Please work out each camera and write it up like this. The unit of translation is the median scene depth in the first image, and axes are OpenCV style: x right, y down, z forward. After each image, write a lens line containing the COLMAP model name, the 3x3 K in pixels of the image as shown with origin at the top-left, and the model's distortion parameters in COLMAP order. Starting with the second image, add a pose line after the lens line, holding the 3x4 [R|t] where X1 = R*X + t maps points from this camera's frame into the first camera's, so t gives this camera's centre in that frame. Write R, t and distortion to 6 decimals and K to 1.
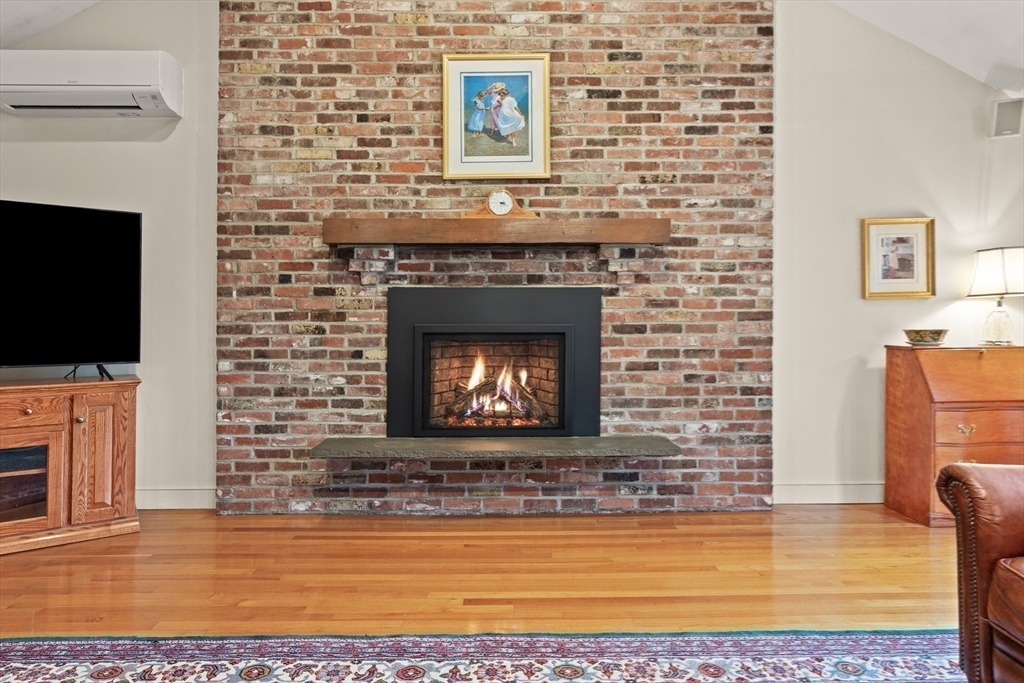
lens RADIAL K [[583.2, 0, 511.5], [0, 583.2, 318.5], [0, 0, 1]] dist [0.001219, 0.000668]
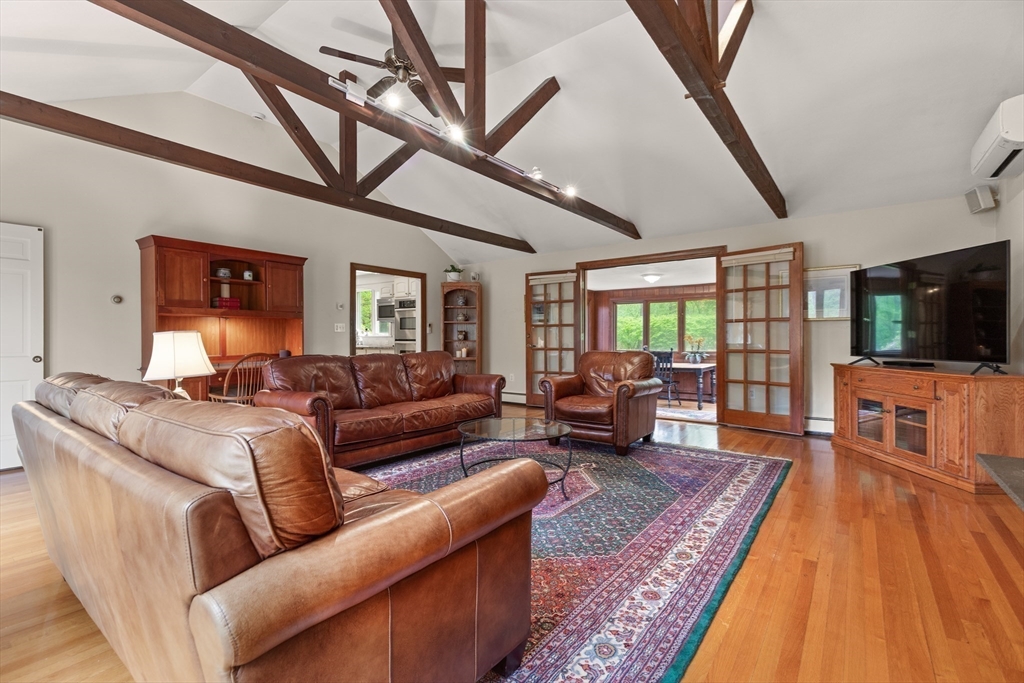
lens RADIAL K [[466.5, 0, 514.2], [0, 466.5, 340.7], [0, 0, 1]] dist [0.004079, 0.000001]
pose [[-0.603472, 0.012588, -0.797285, 0.735508], [0.022246, 0.999752, -0.001053, 0.004572], [0.797074, -0.018371, -0.603602, 0.748719]]
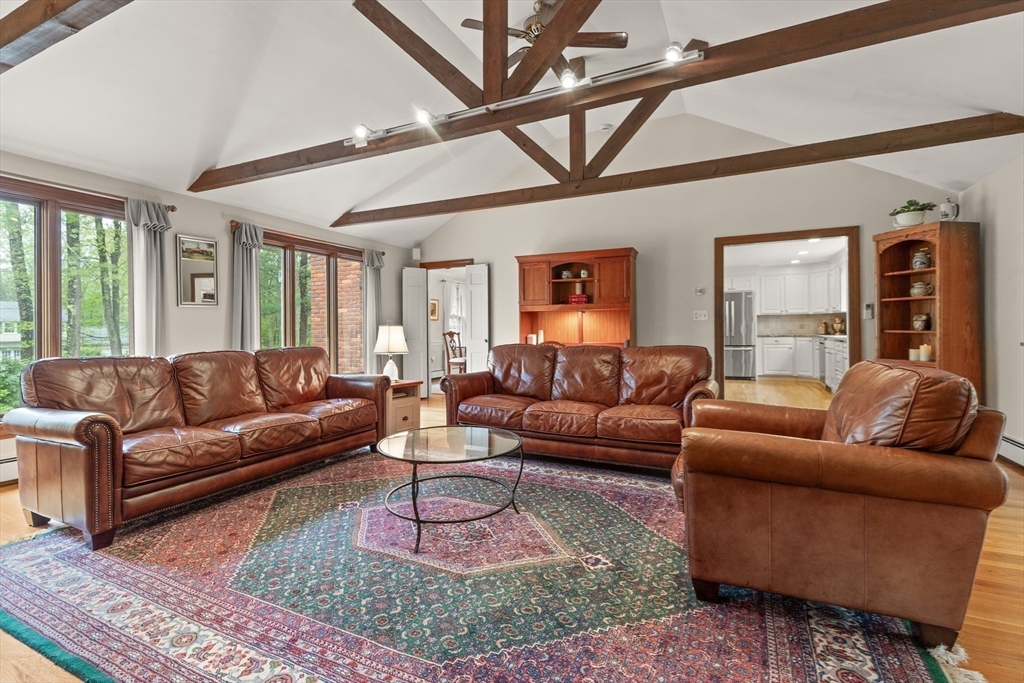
lens RADIAL K [[462.2, 0, 511.4], [0, 462.2, 328.5], [0, 0, 1]] dist [0.007898, 0.000324]
pose [[-0.893499, 0.013343, 0.448866, -0.475963], [0.005547, 0.999810, -0.018678, 0.007185], [-0.449030, -0.014199, -0.893404, 0.816279]]
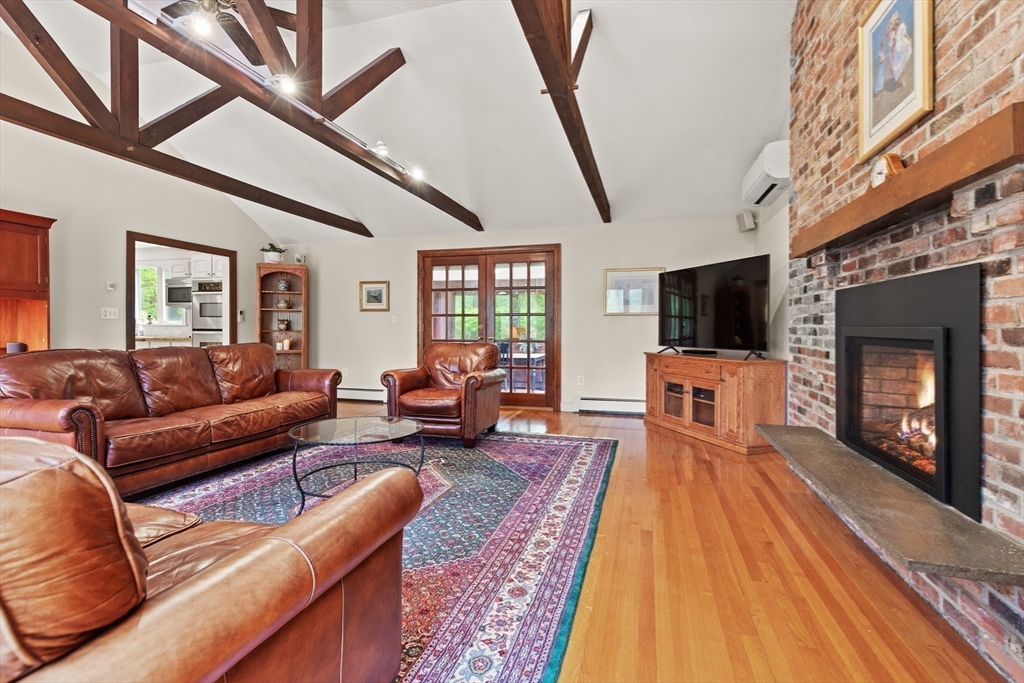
lens RADIAL K [[466.8, 0, 519.1], [0, 466.8, 335.2], [0, 0, 1]] dist [0.005006, 0.000178]
pose [[-0.277342, 0.018087, -0.960601, 0.714870], [0.016845, 0.999761, 0.013961, 0.003431], [0.960623, -0.012309, -0.277581, 0.692161]]
